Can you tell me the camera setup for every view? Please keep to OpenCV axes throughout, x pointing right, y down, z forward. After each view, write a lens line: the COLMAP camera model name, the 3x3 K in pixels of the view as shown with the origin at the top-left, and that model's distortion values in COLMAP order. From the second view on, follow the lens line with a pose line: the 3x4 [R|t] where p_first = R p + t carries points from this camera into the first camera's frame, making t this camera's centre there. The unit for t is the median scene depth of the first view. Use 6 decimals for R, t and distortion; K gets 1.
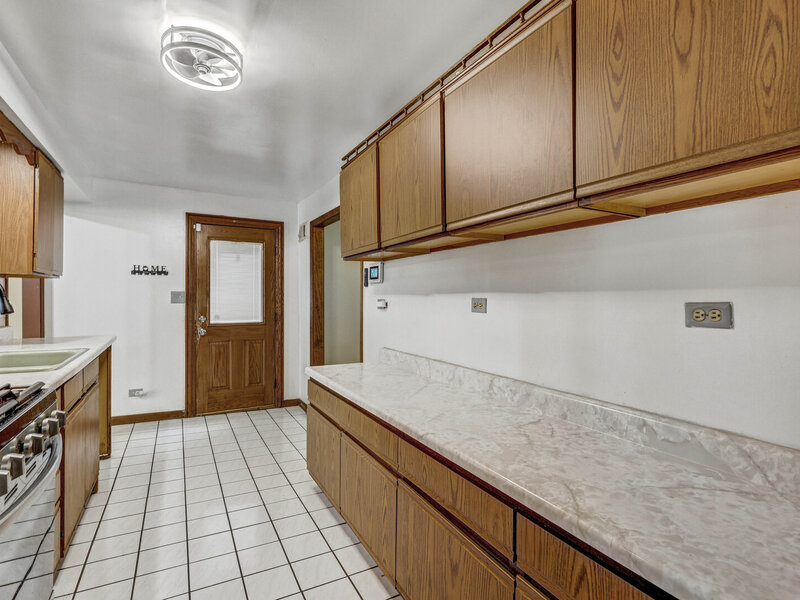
lens RADIAL K [[407.7, 0, 395.5], [0, 407.7, 298.5], [0, 0, 1]] dist [-0.000800, -0.000353]
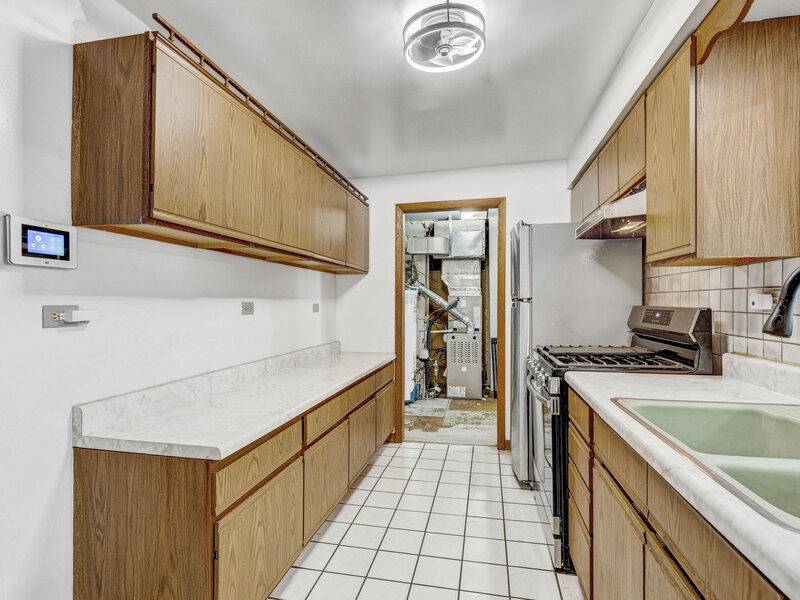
lens RADIAL K [[407.7, 0, 395.5], [0, 407.7, 298.5], [0, 0, 1]] dist [-0.000800, -0.000353]
pose [[-0.759079, -0.021219, 0.650653, -0.880166], [-0.028597, 0.999591, -0.000764, -0.023300], [-0.650371, -0.019186, -0.759375, 1.592103]]
